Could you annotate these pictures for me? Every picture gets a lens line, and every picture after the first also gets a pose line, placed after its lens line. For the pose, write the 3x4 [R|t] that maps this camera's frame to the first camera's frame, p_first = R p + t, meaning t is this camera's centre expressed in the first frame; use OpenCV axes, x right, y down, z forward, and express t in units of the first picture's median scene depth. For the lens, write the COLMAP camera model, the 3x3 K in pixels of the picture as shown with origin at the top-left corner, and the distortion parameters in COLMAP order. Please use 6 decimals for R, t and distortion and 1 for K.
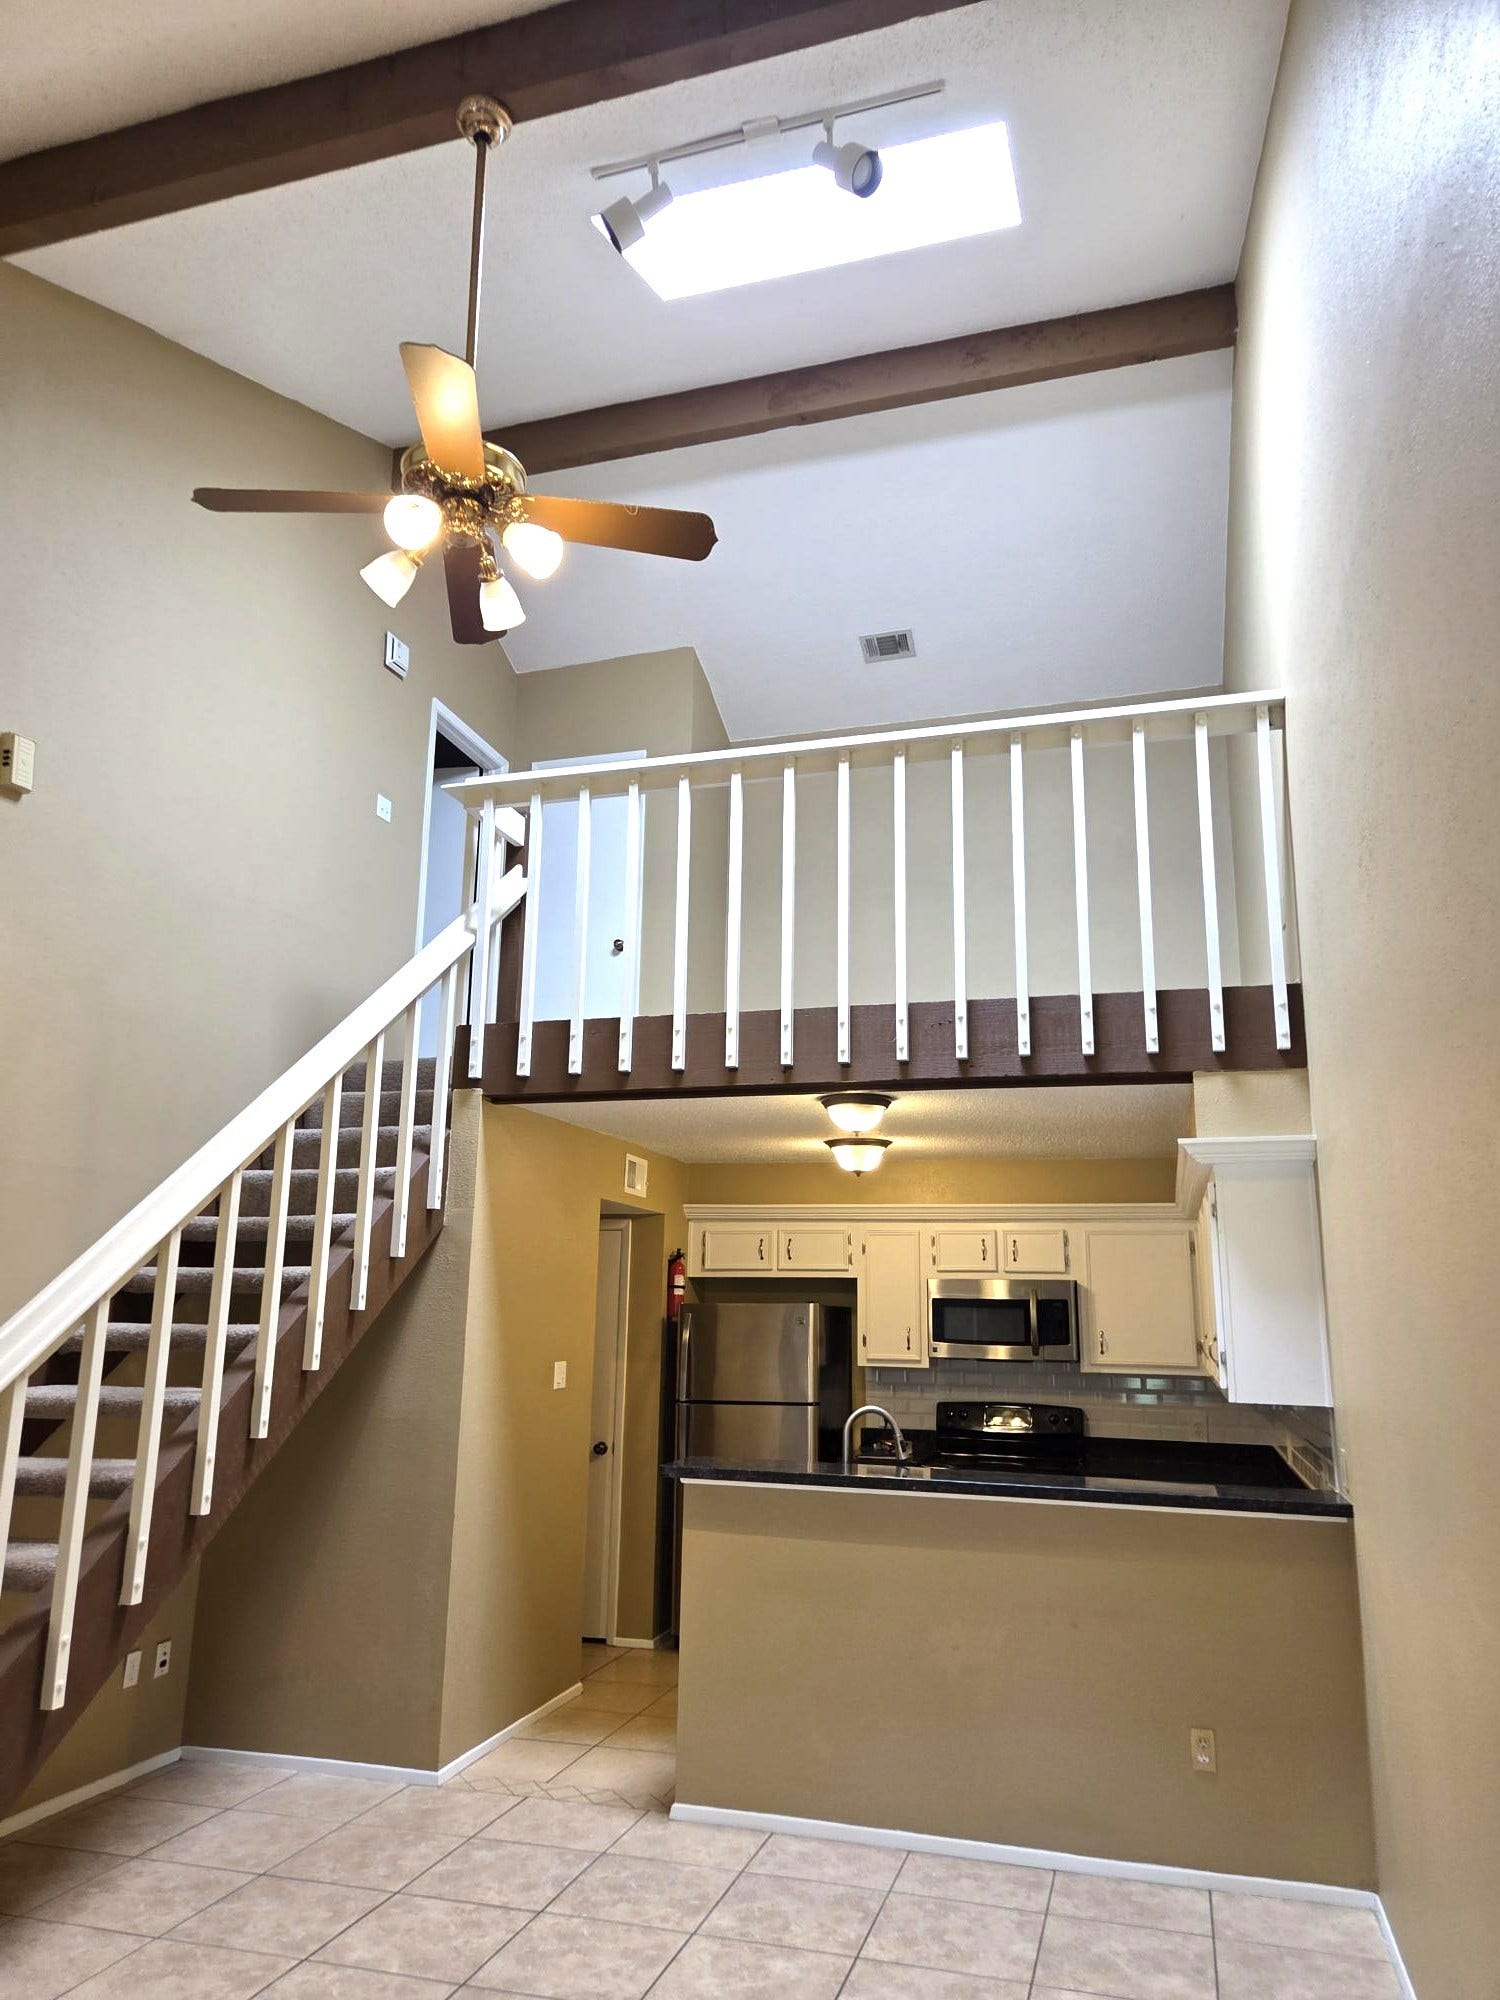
lens RADIAL K [[1354.6, 0, 780.6], [0, 1354.6, 1021.8], [0, 0, 1]] dist [0.072252, -0.049690]
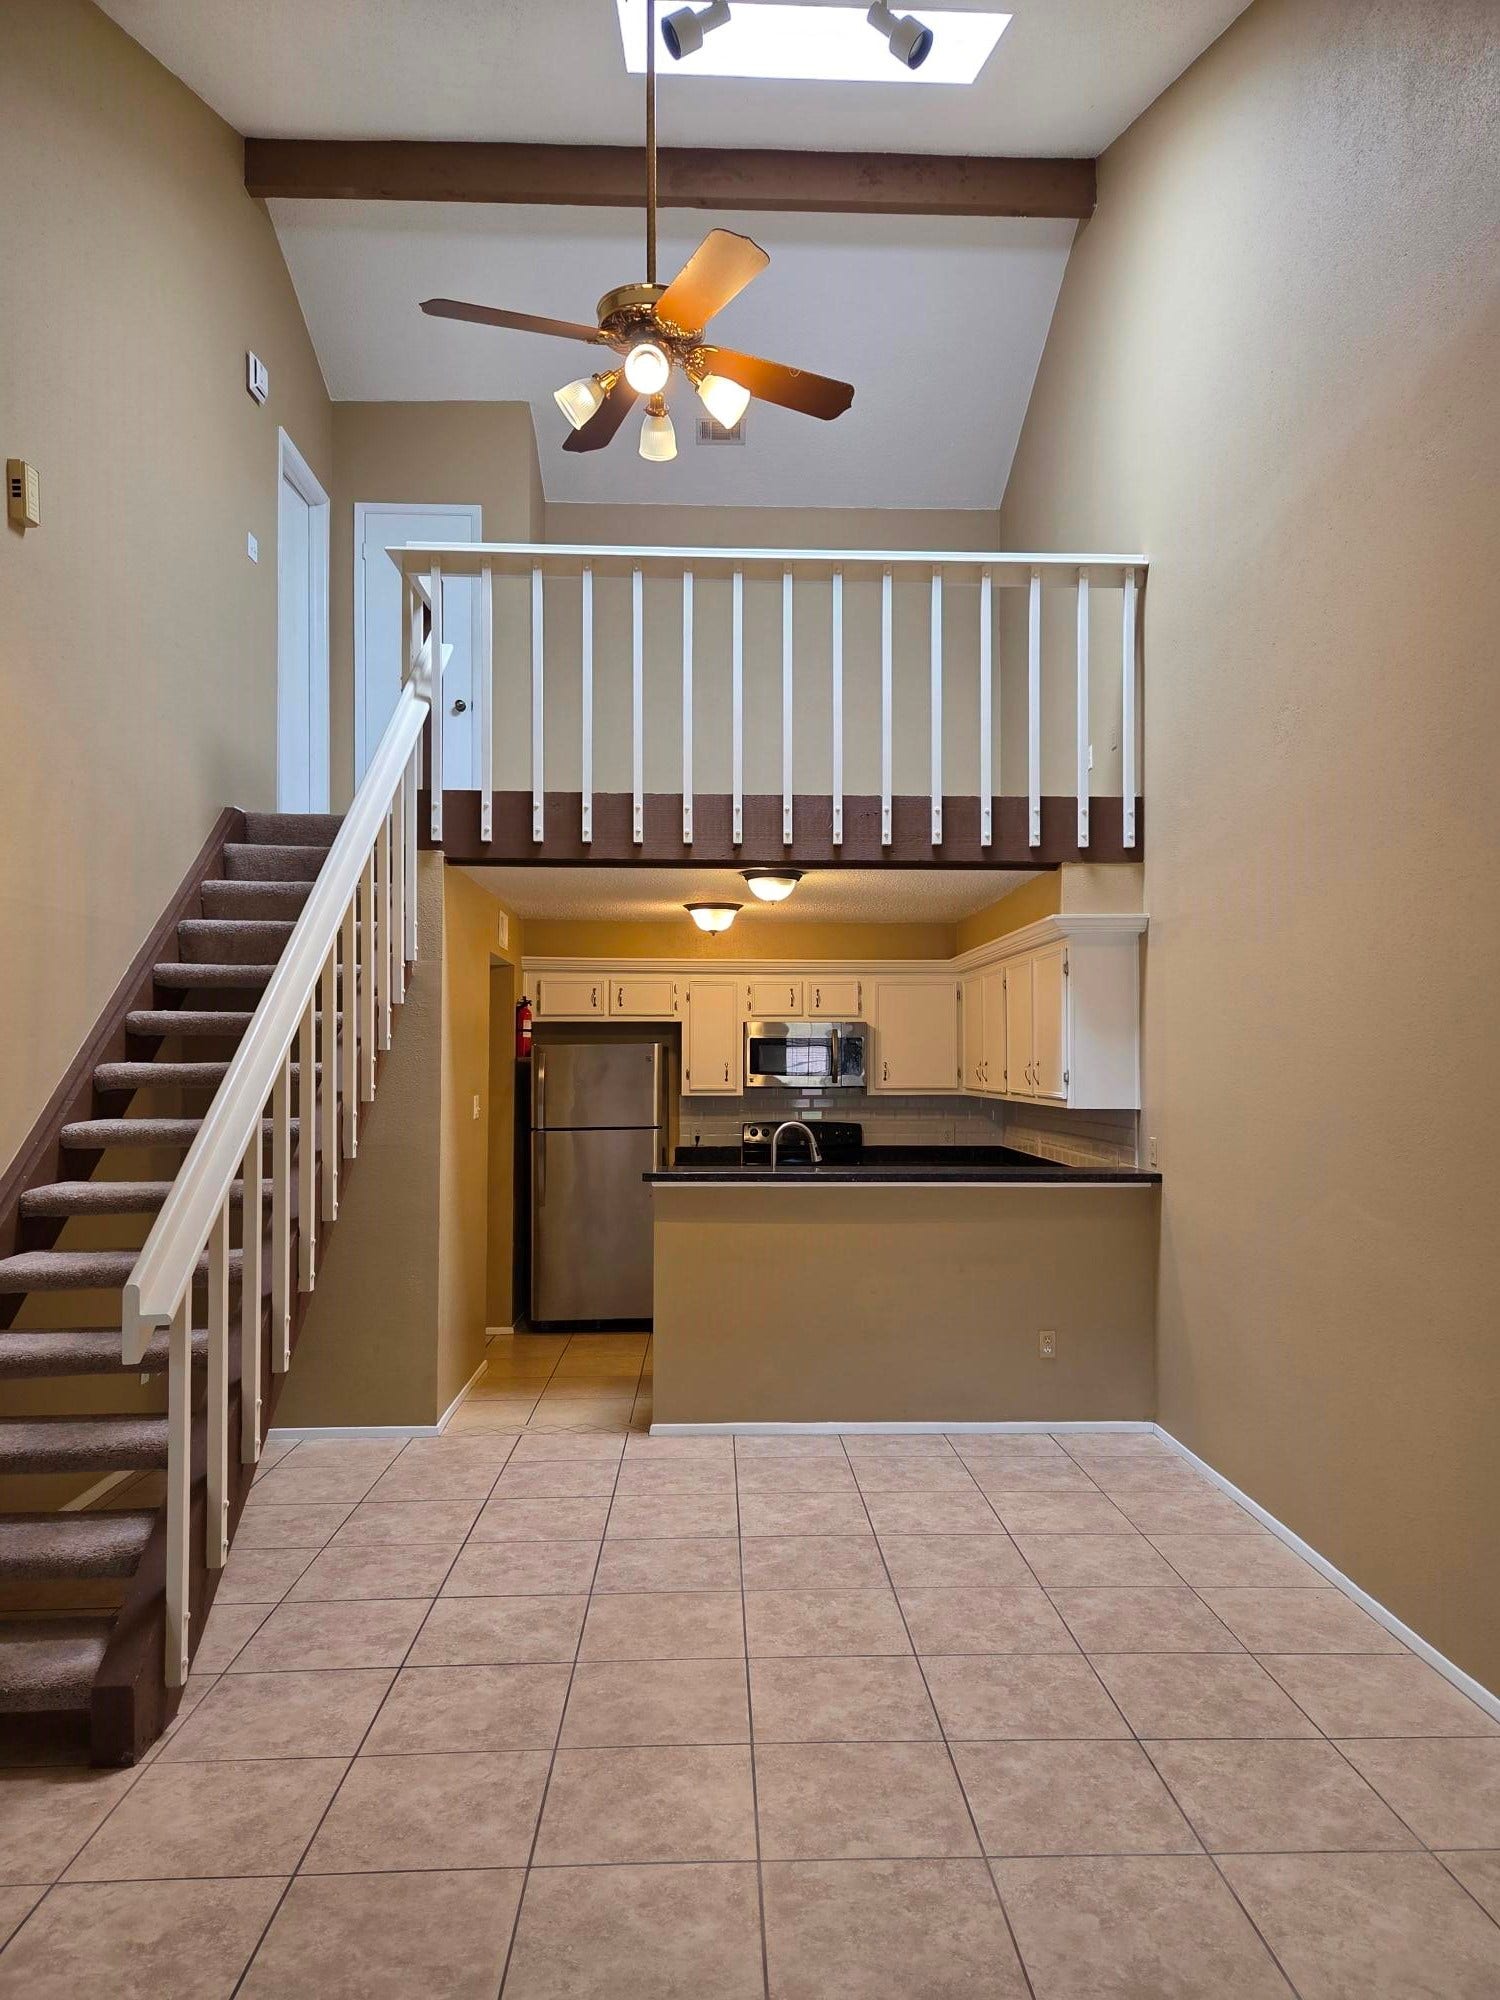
lens RADIAL K [[1354.6, 0, 772.2], [0, 1354.6, 1023.2], [0, 0, 1]] dist [0.072252, -0.049690]
pose [[0.945533, -0.003676, 0.325506, -0.353332], [-0.057052, 0.982588, 0.176822, -0.024488], [-0.320489, -0.185761, 0.928859, -0.126684]]
